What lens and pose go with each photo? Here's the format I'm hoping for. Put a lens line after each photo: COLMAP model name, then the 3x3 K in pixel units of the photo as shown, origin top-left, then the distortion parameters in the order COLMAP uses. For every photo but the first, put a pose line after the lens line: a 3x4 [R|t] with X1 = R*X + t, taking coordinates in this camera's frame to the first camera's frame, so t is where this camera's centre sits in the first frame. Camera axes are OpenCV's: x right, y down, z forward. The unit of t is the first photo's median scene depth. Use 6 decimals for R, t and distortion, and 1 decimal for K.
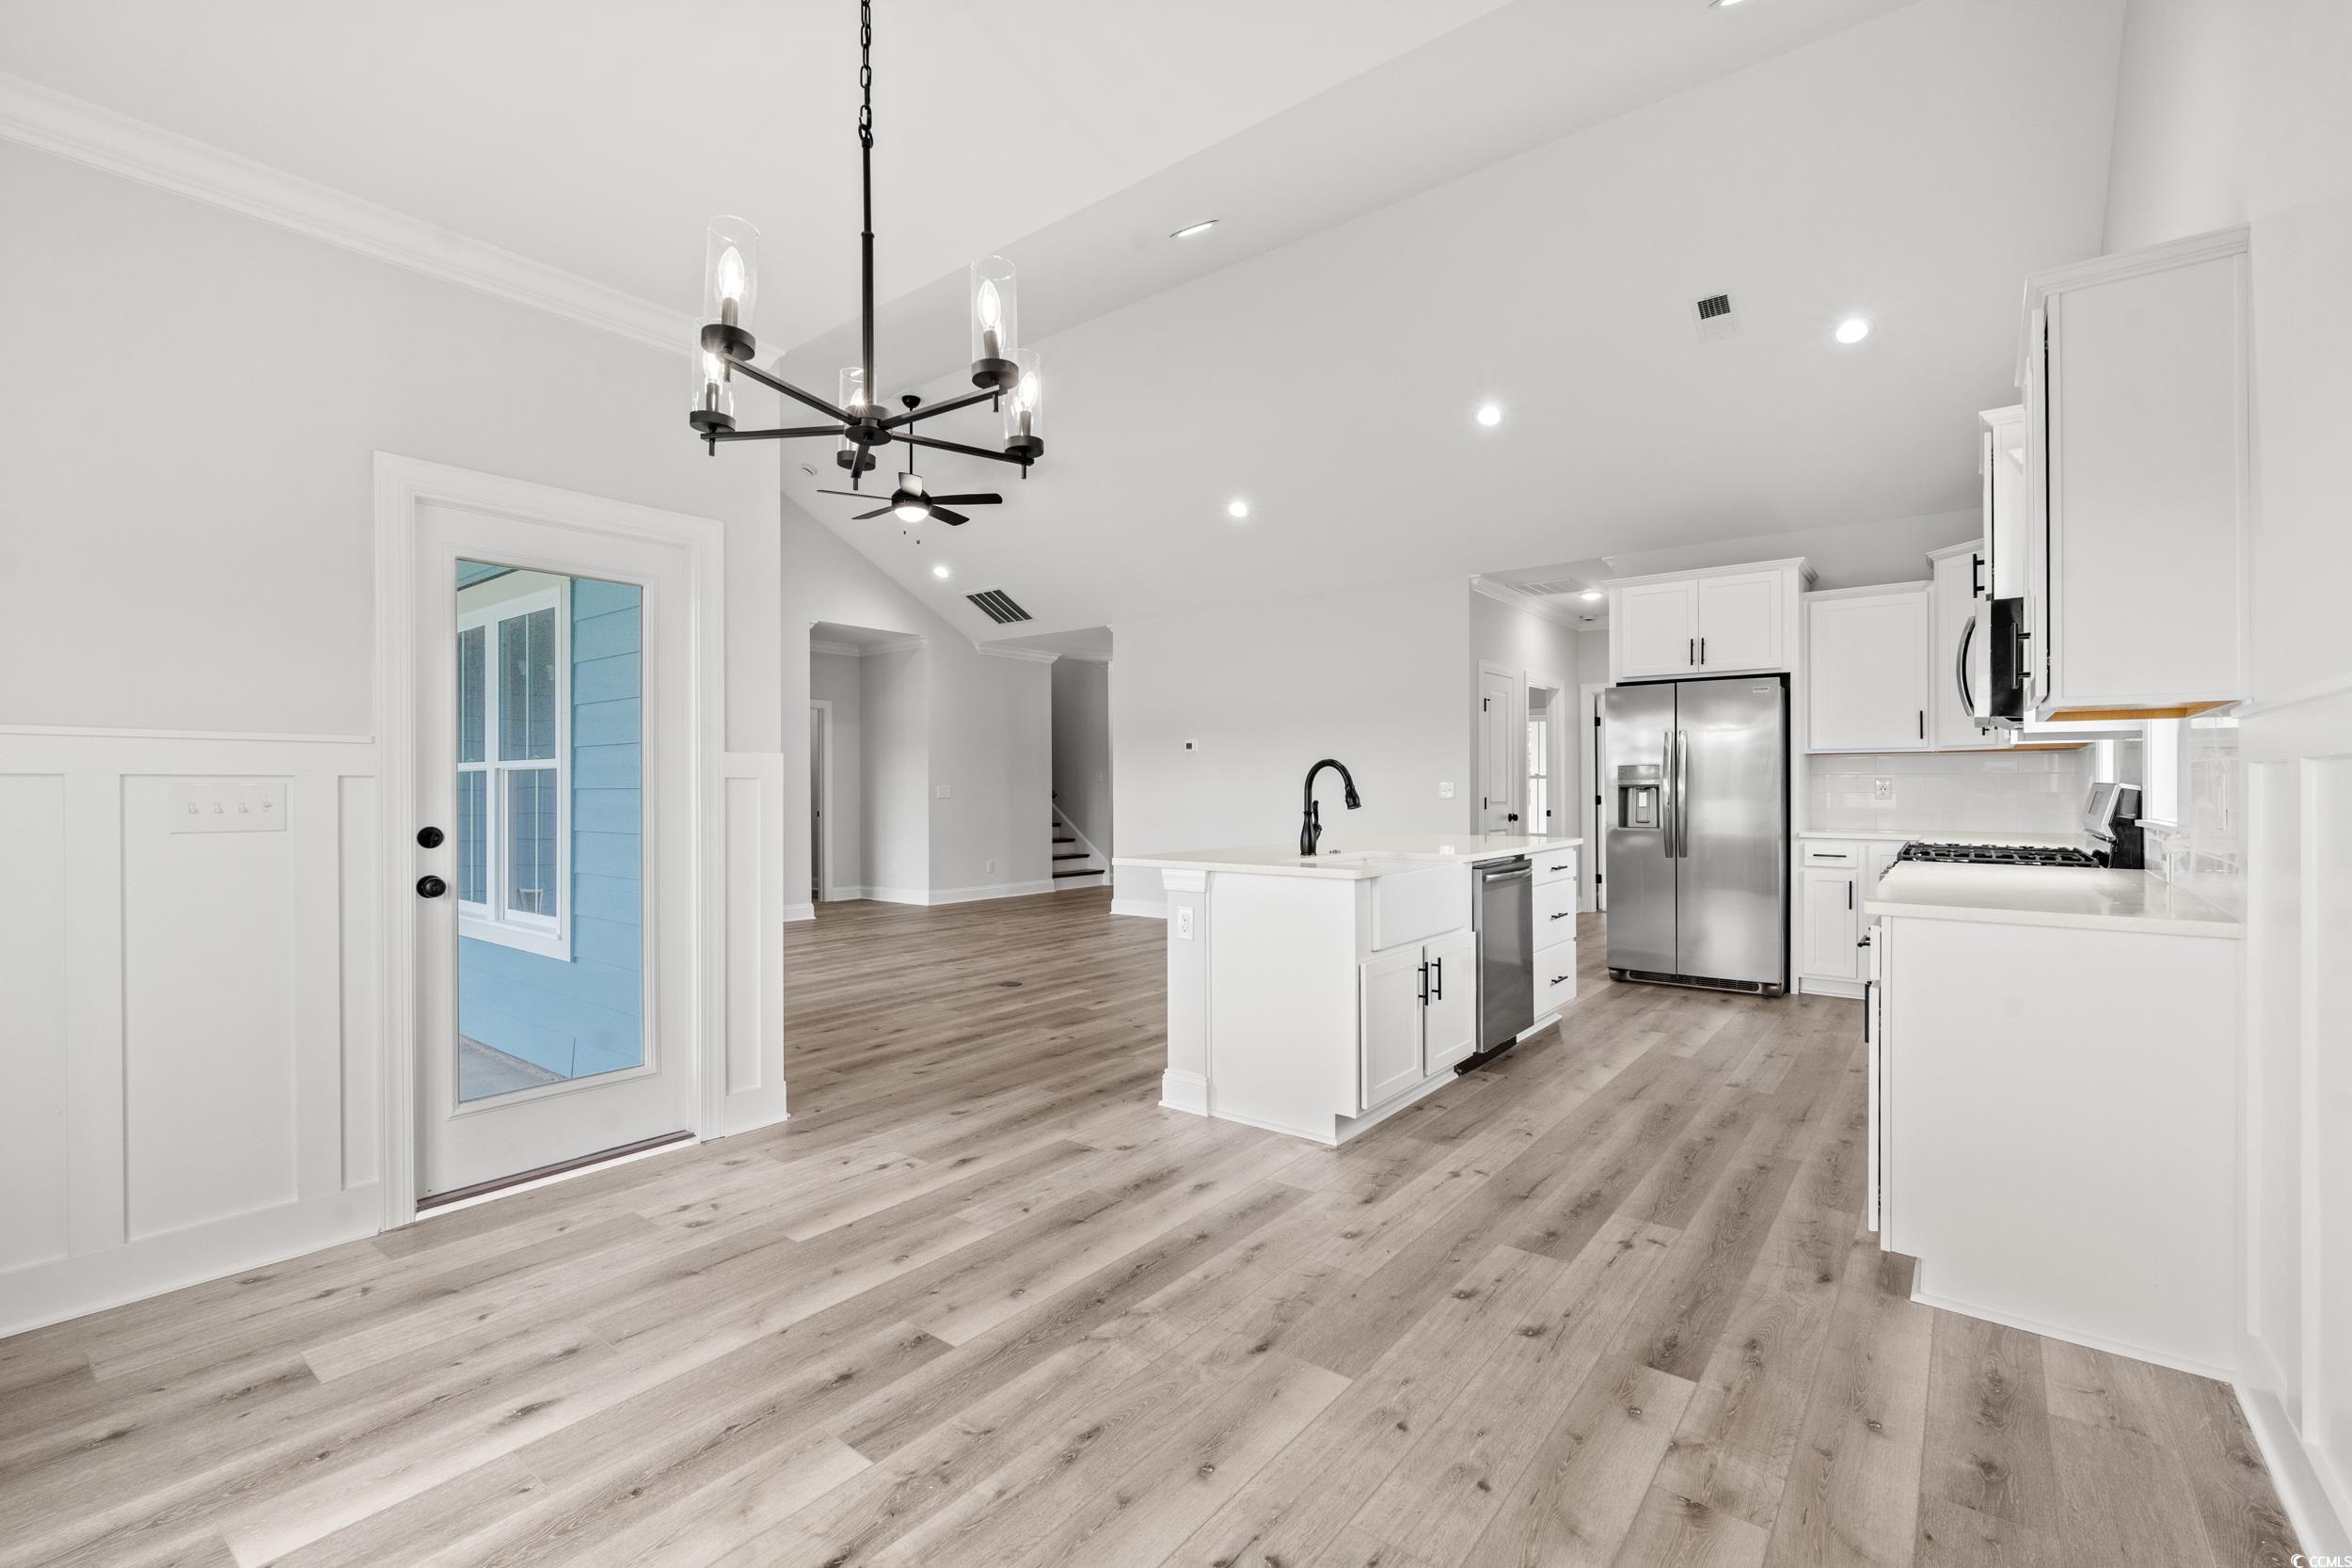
lens RADIAL K [[1025.4, 0, 1187.4], [0, 1025.4, 823.9], [0, 0, 1]] dist [-0.002633, 0.000452]
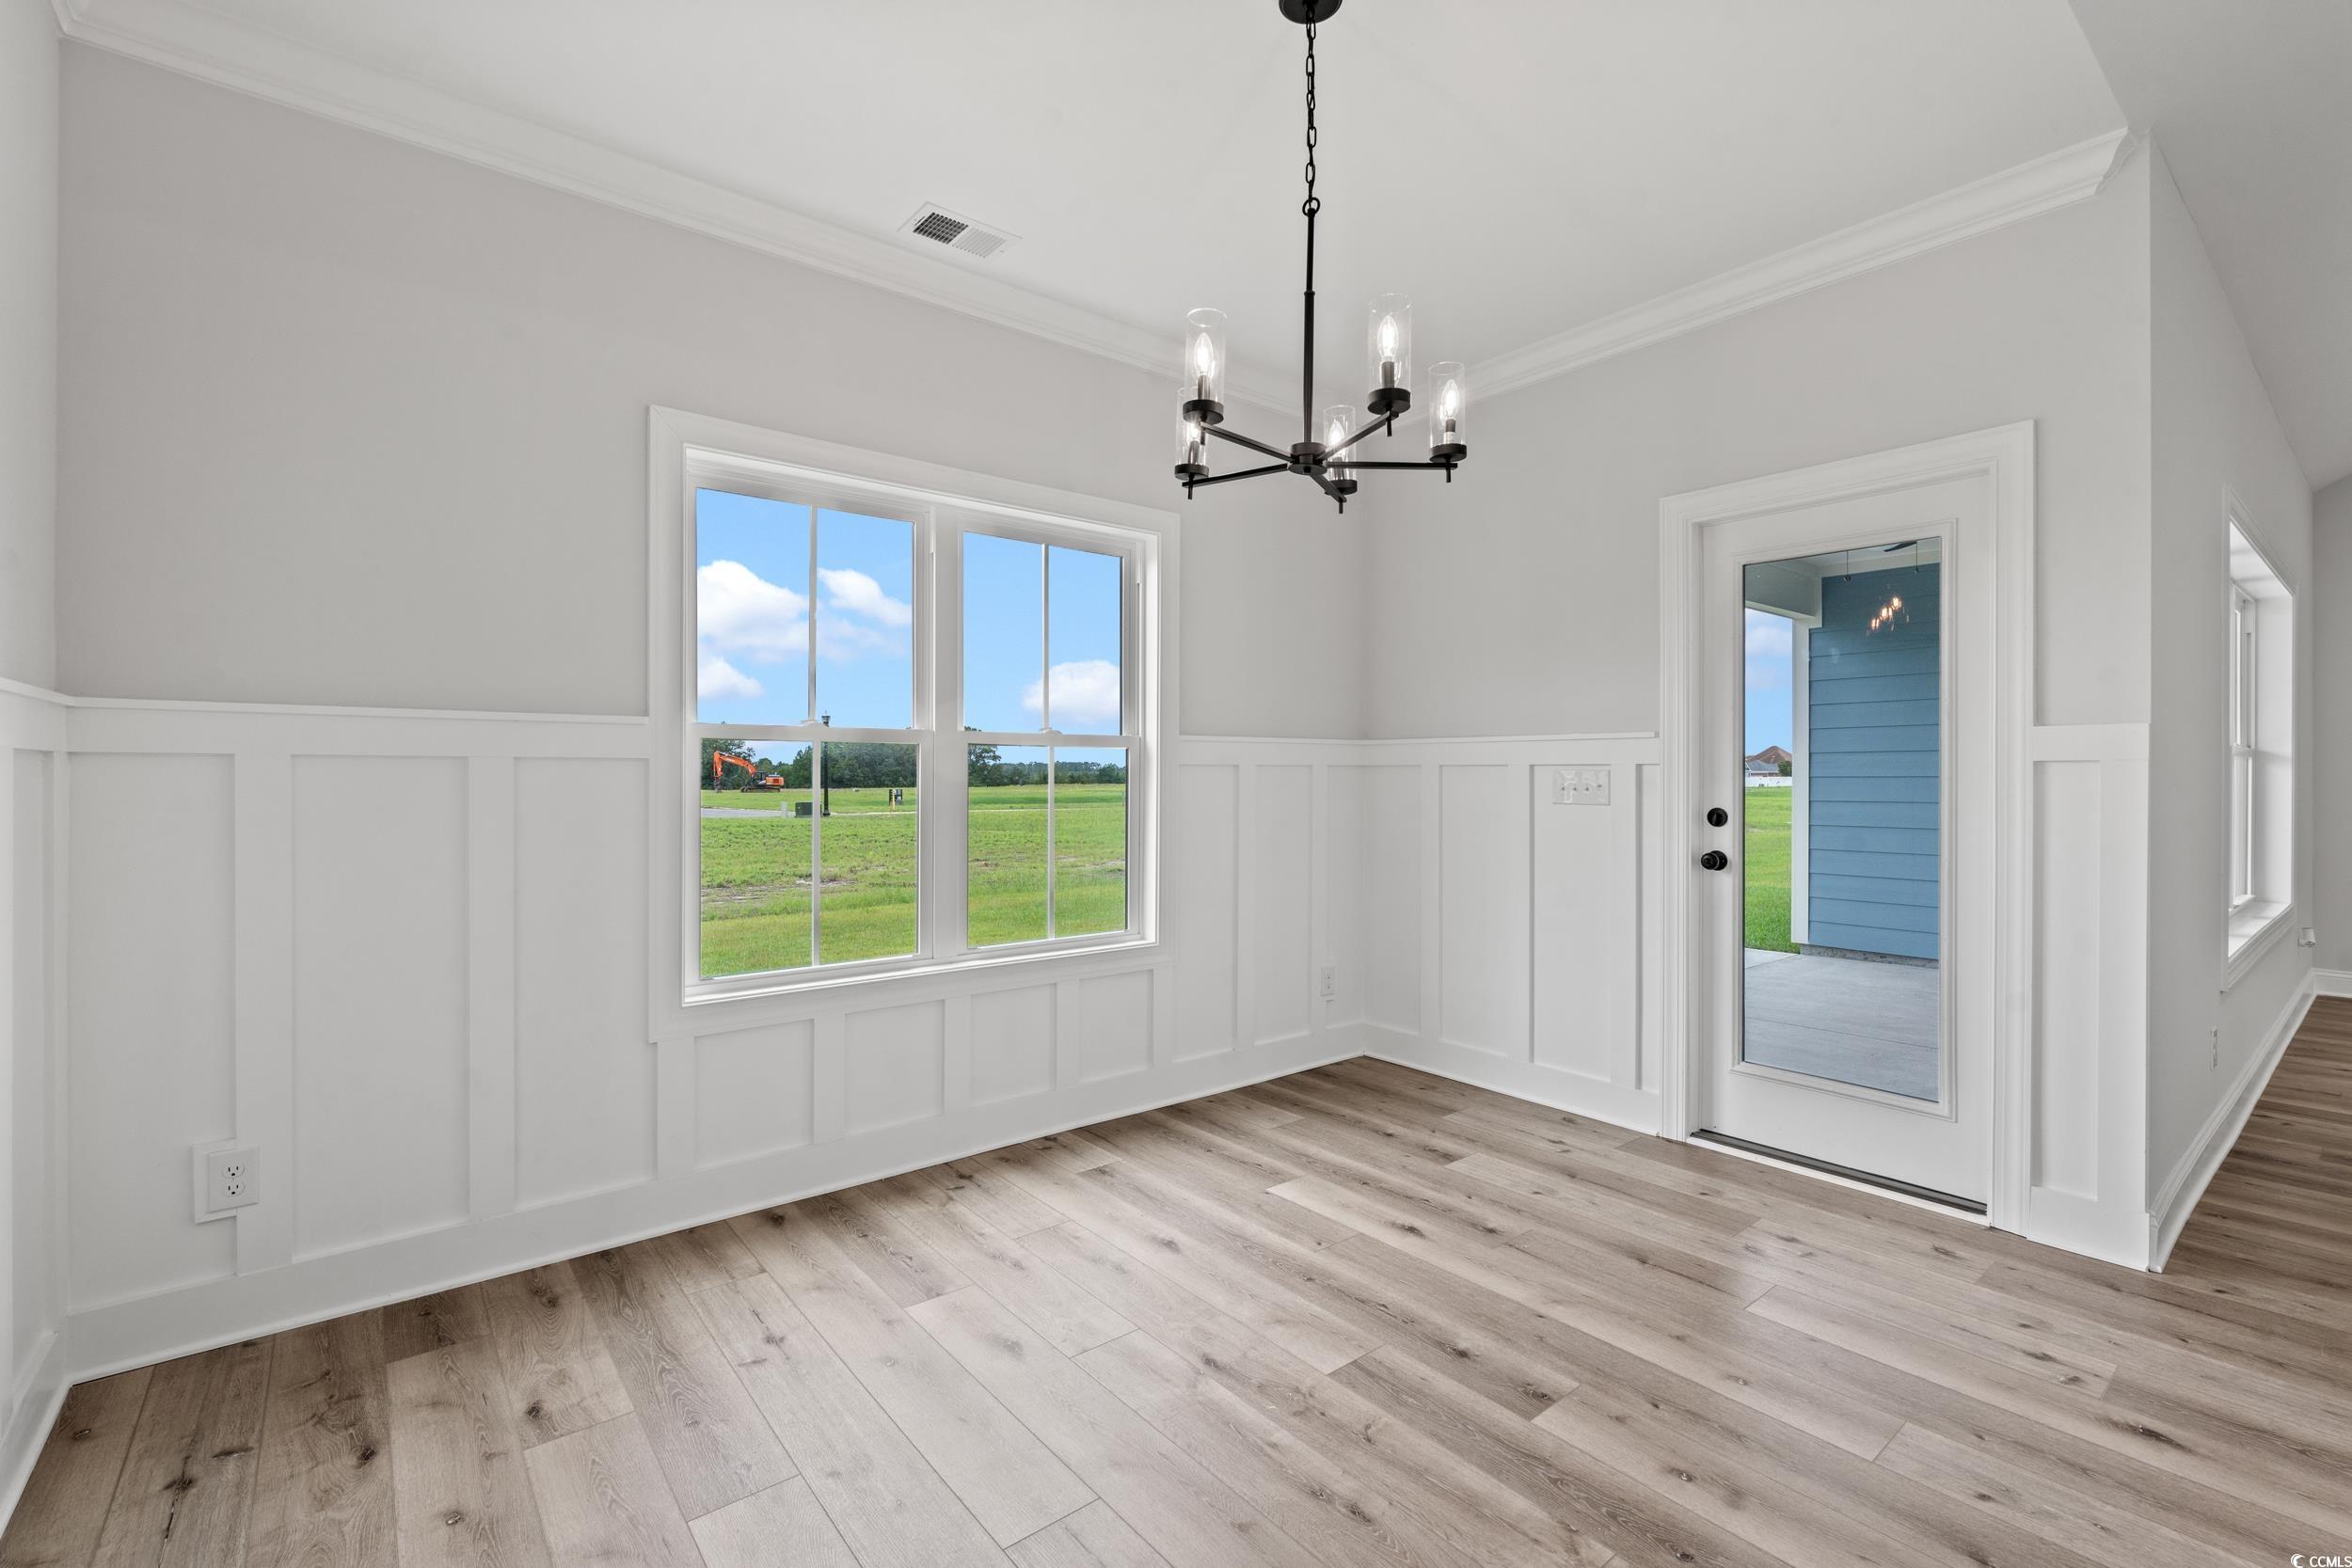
lens RADIAL K [[1025.4, 0, 1166.3], [0, 1025.4, 803.9], [0, 0, 1]] dist [-0.002633, 0.000452]
pose [[-0.236219, 0.028831, -0.971272, 0.606365], [-0.034848, 0.998665, 0.038120, -0.027900], [0.971075, 0.042852, -0.234899, 0.799430]]
